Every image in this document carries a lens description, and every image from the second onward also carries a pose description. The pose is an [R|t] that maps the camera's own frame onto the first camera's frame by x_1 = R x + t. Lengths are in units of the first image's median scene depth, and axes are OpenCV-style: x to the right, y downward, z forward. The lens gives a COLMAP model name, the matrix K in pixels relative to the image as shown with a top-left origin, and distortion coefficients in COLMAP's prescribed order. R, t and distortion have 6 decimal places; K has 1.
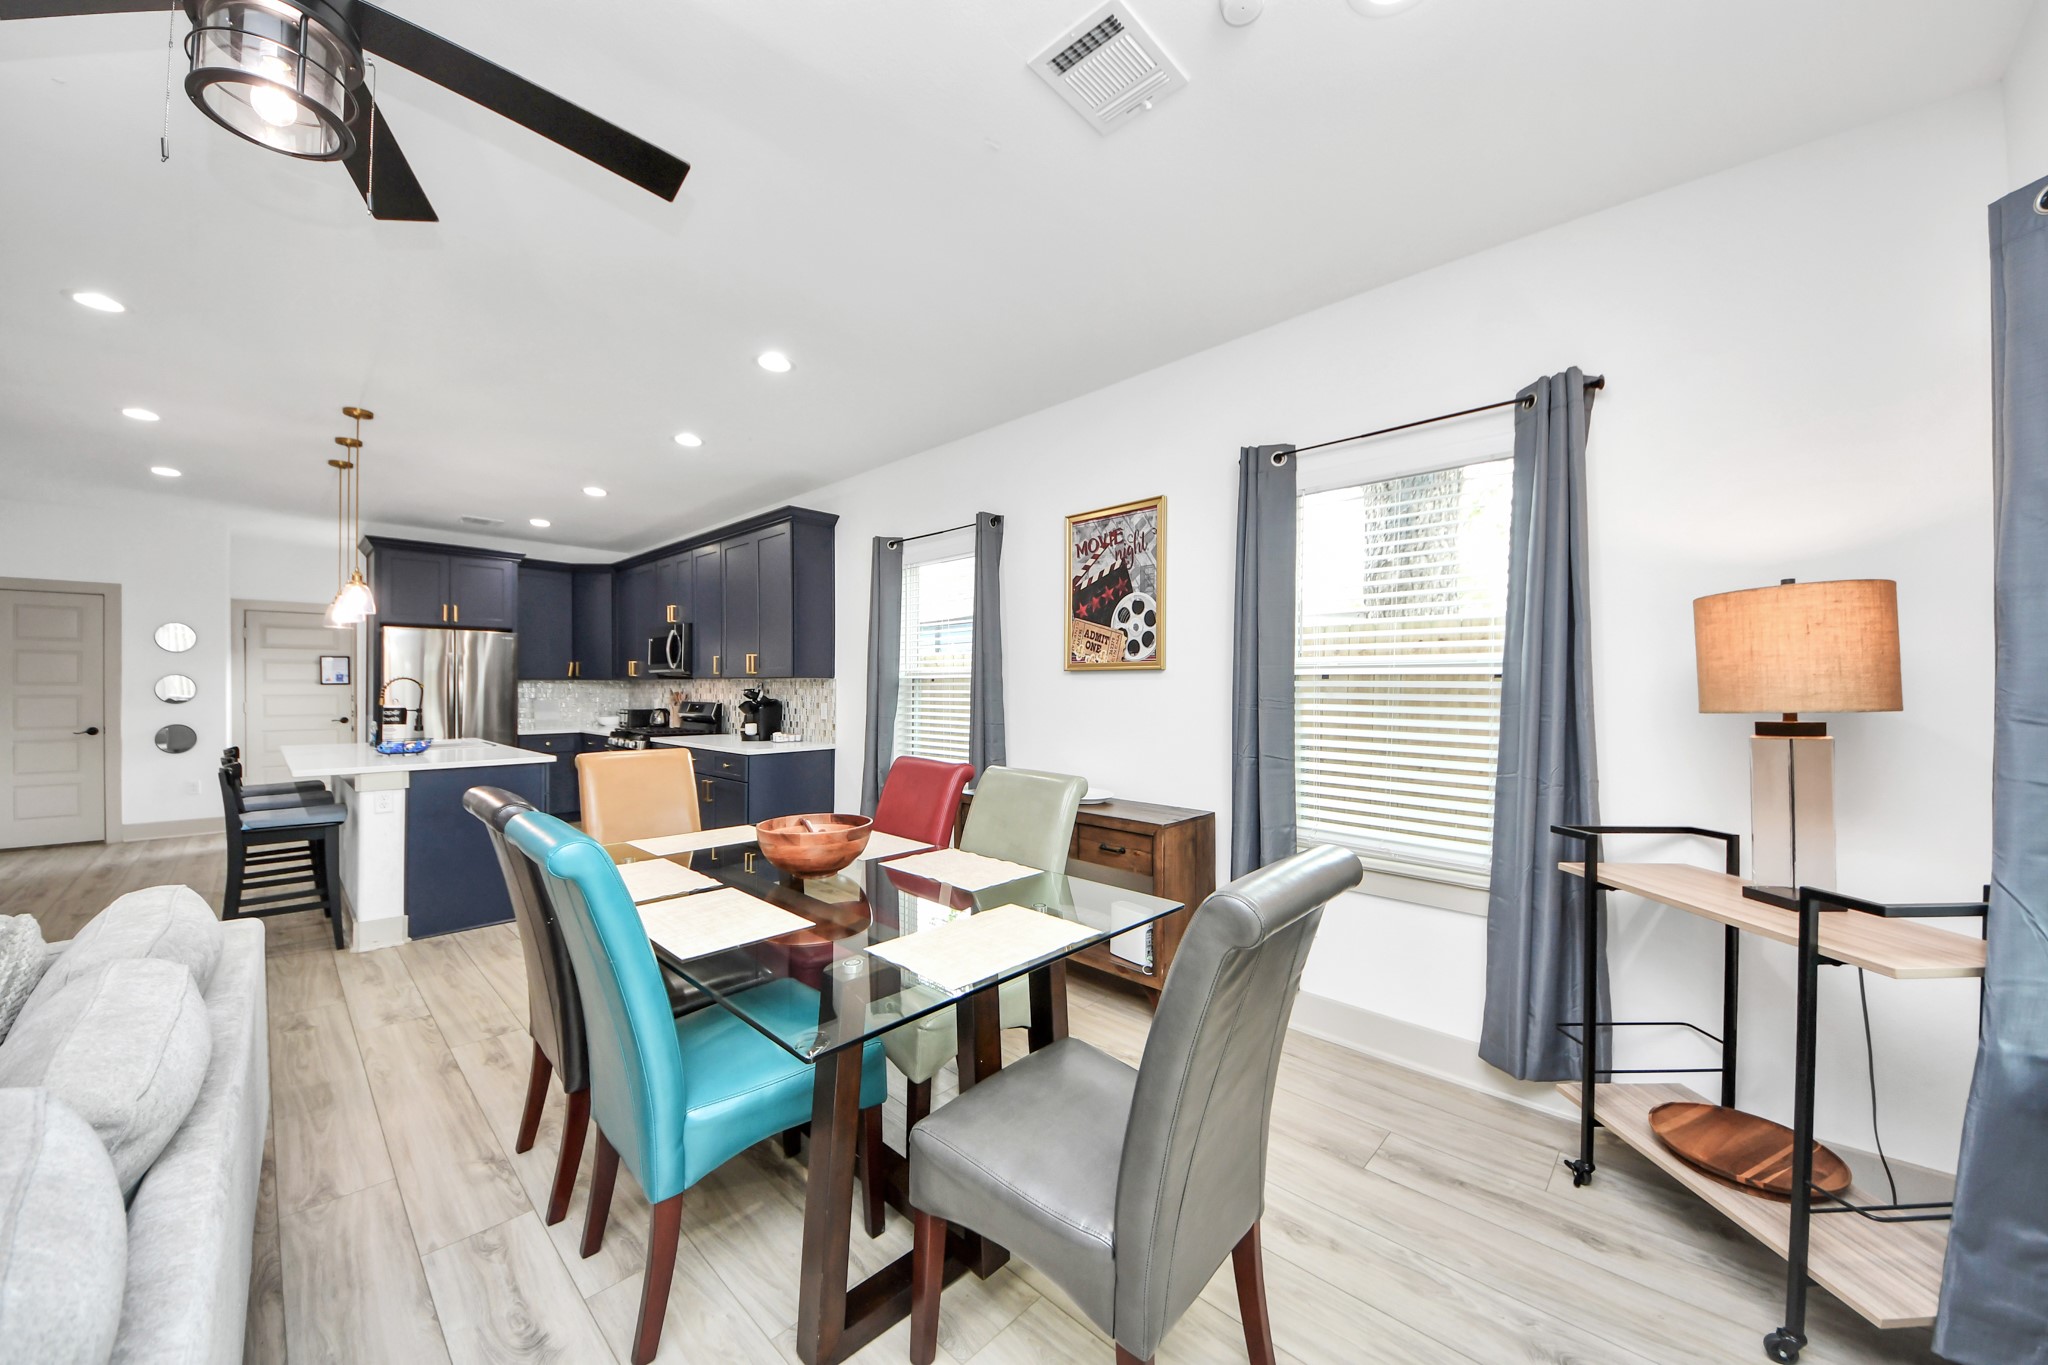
lens RADIAL K [[732.3, 0, 1033.5], [0, 732.3, 681.2], [0, 0, 1]] dist [0.010233, -0.006514]
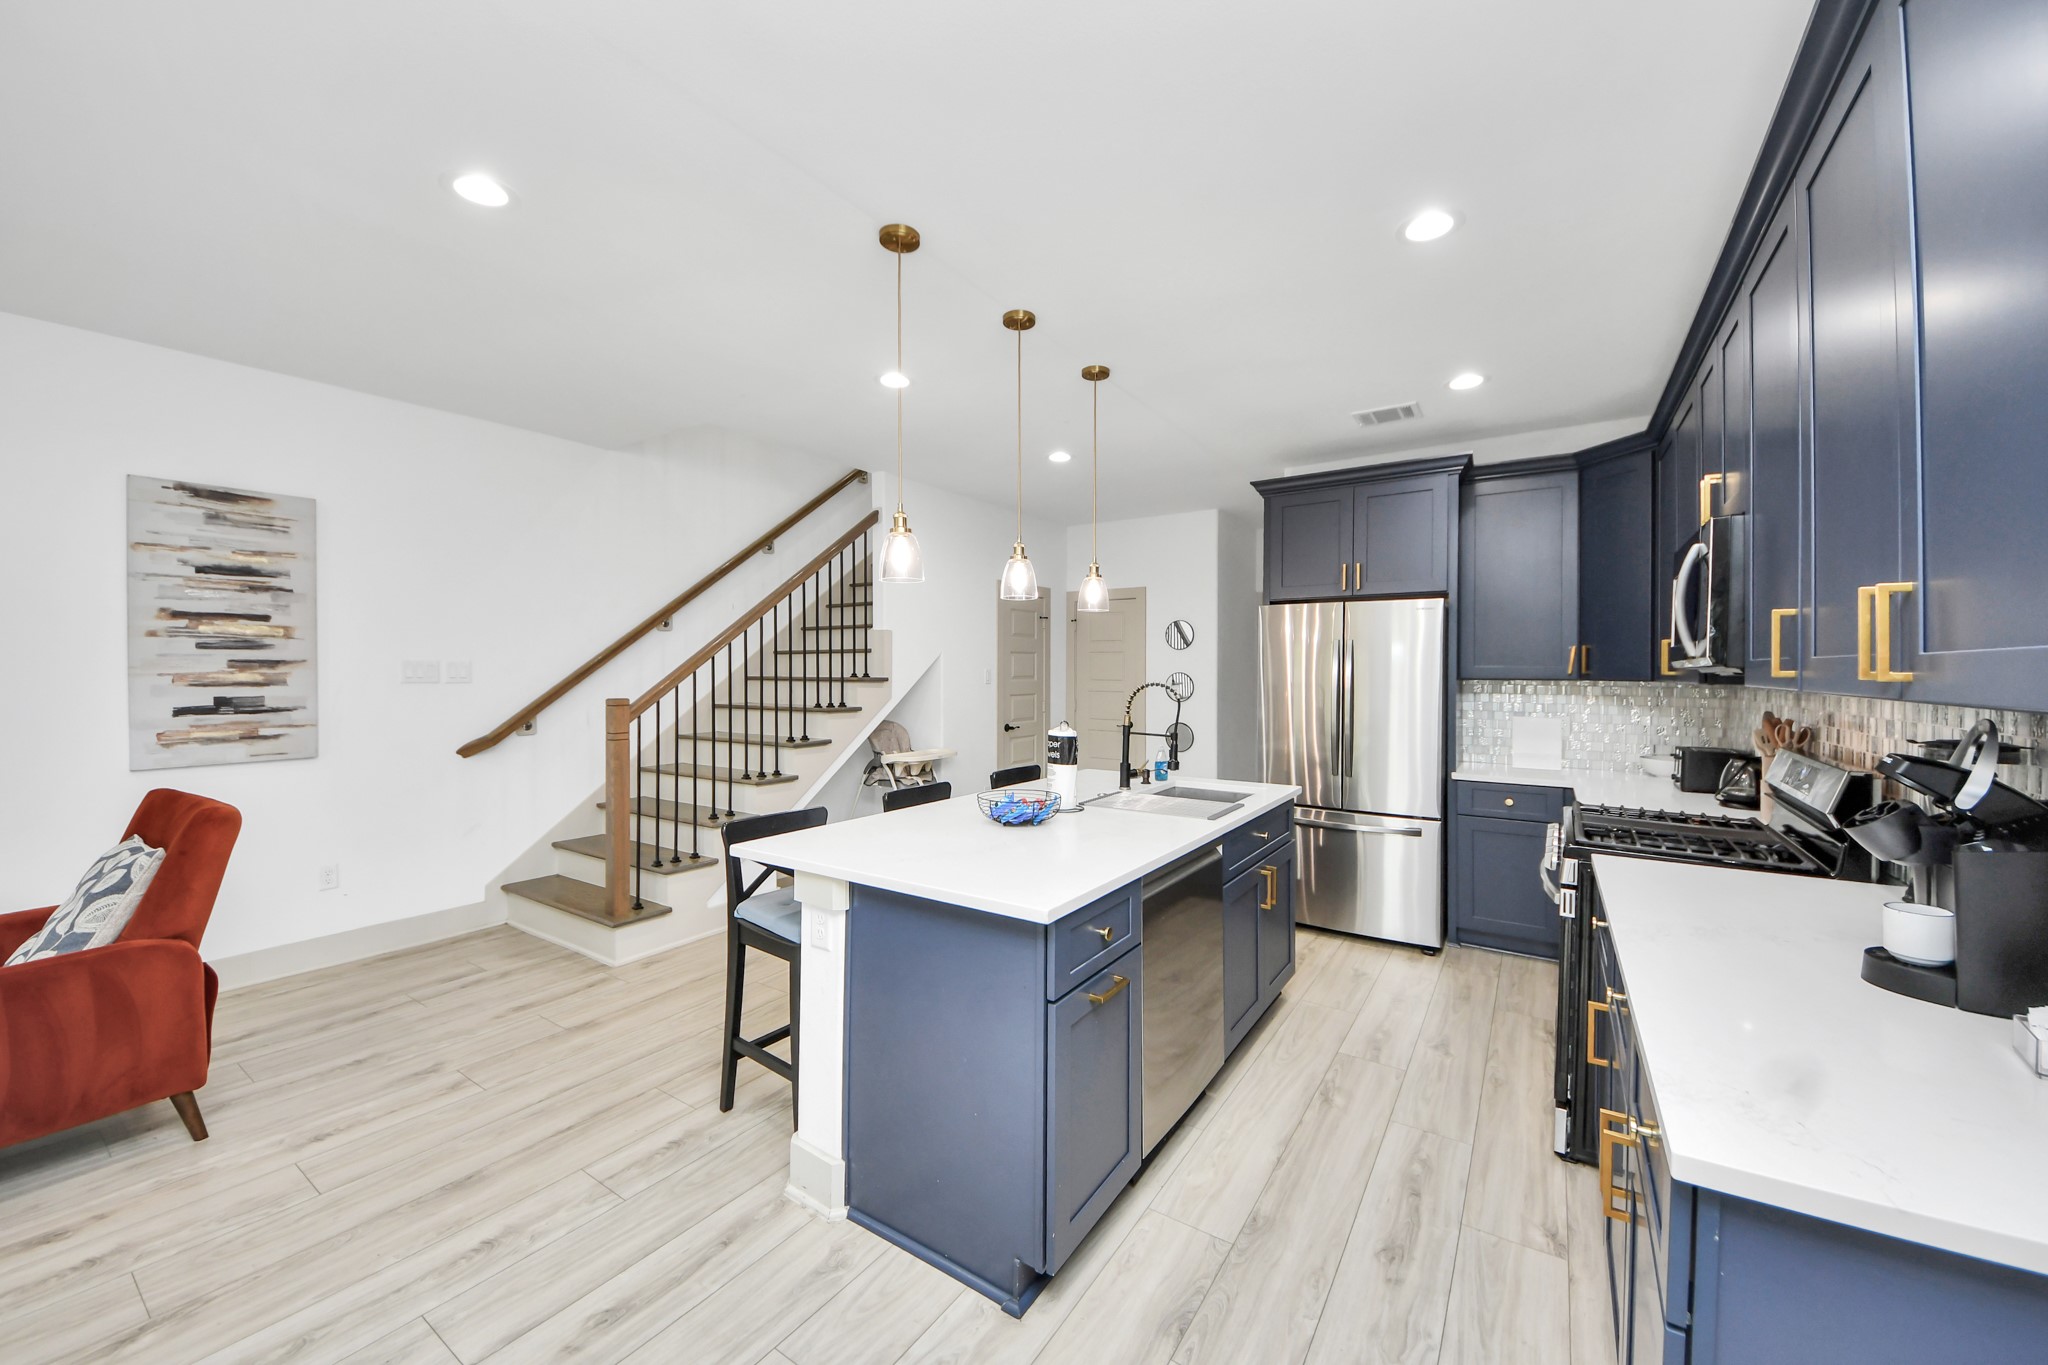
lens RADIAL K [[732.3, 0, 1047.1], [0, 732.3, 670.8], [0, 0, 1]] dist [0.010233, -0.006514]
pose [[0.164315, 0.000906, -0.986407, -0.359823], [0.005812, 0.999981, 0.001887, -0.024201], [0.986391, -0.006044, 0.164307, 1.128723]]
